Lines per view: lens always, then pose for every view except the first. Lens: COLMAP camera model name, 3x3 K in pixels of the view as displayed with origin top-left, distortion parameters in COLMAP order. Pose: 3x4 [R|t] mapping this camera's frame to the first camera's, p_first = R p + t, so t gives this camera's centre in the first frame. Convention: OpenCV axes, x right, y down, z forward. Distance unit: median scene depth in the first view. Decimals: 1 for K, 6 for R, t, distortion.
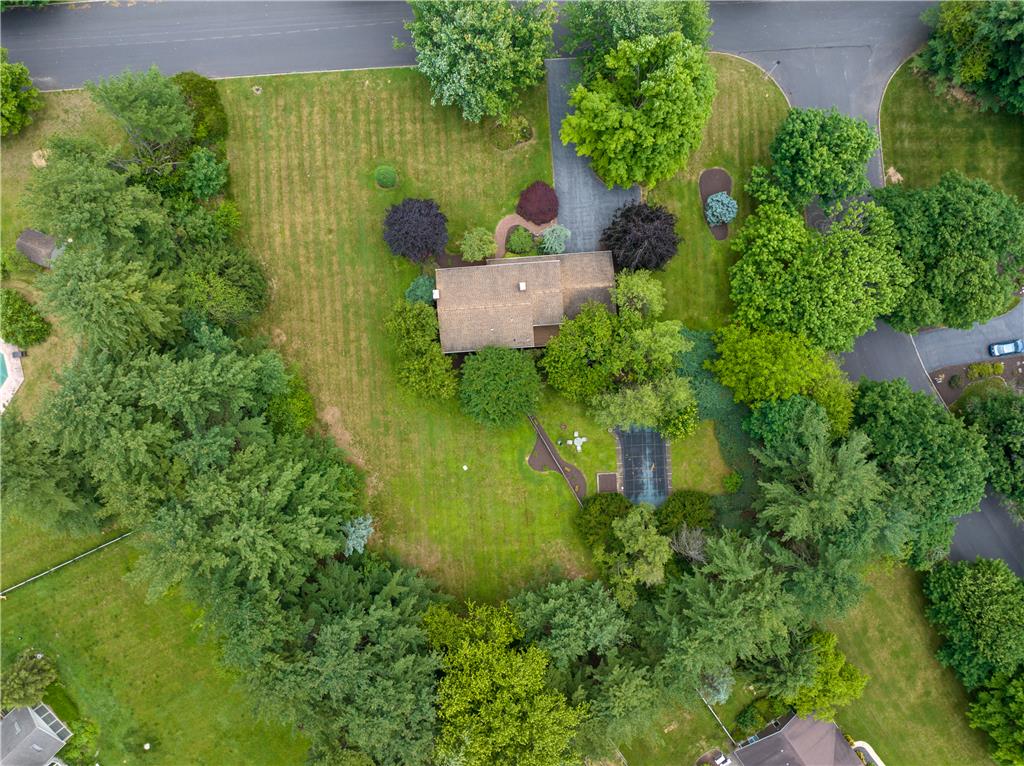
lens RADIAL K [[749.2, 0, 512.0], [0, 749.2, 383.0], [0, 0, 1]] dist [-0.039243, -0.002283]
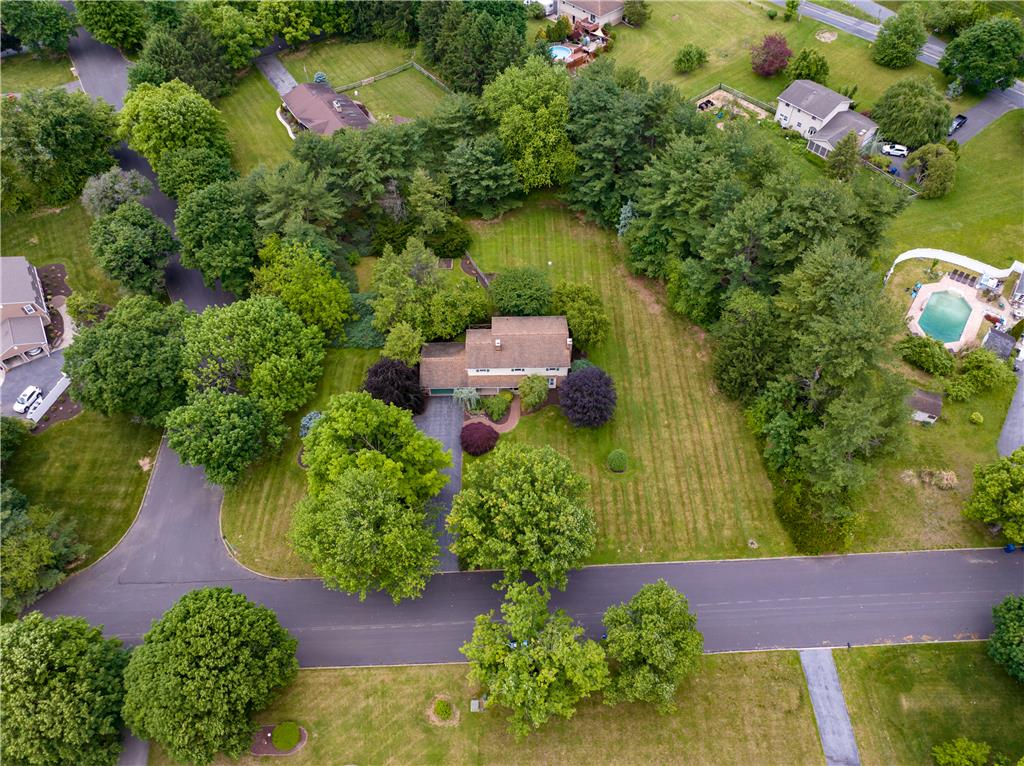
lens RADIAL K [[749.2, 0, 512.0], [0, 749.2, 383.0], [0, 0, 1]] dist [-0.039243, -0.002283]
pose [[-0.998542, -0.040299, 0.035910, -0.050567], [0.053941, -0.769203, 0.636724, -0.876228], [0.001963, 0.637732, 0.770255, 0.098418]]
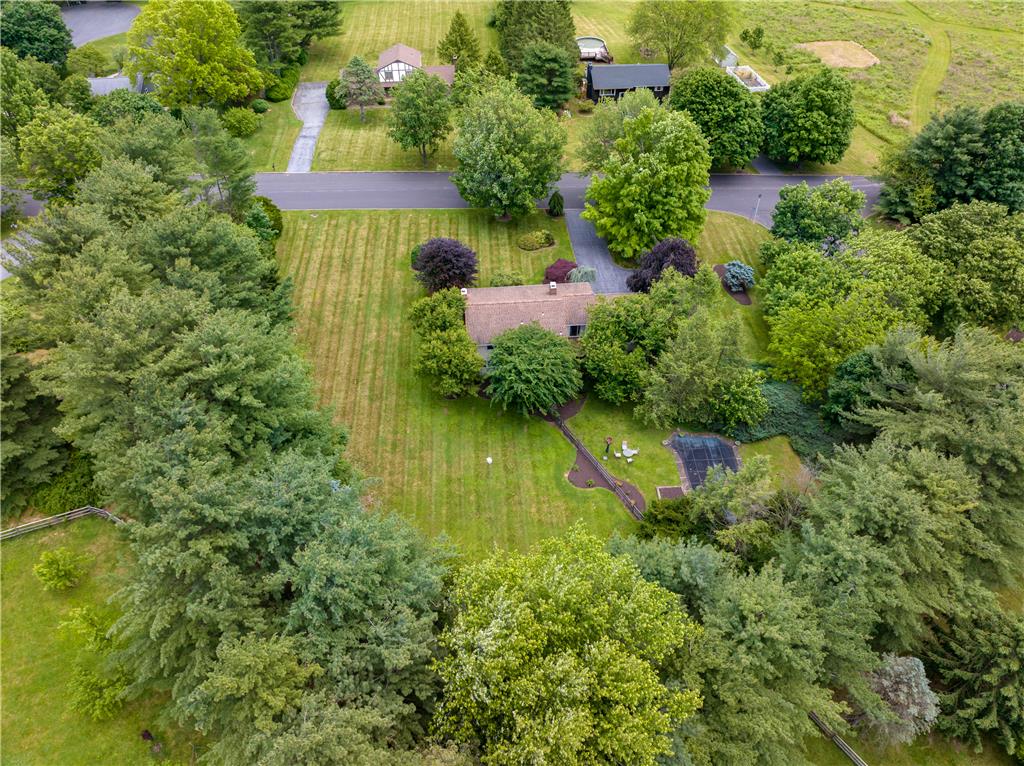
lens RADIAL K [[749.2, 0, 512.0], [0, 749.2, 383.0], [0, 0, 1]] dist [-0.039243, -0.002283]
pose [[0.999939, -0.010414, -0.003682, -0.034067], [0.004530, 0.690614, -0.723210, 0.615206], [0.010074, 0.723149, 0.690619, 0.381186]]
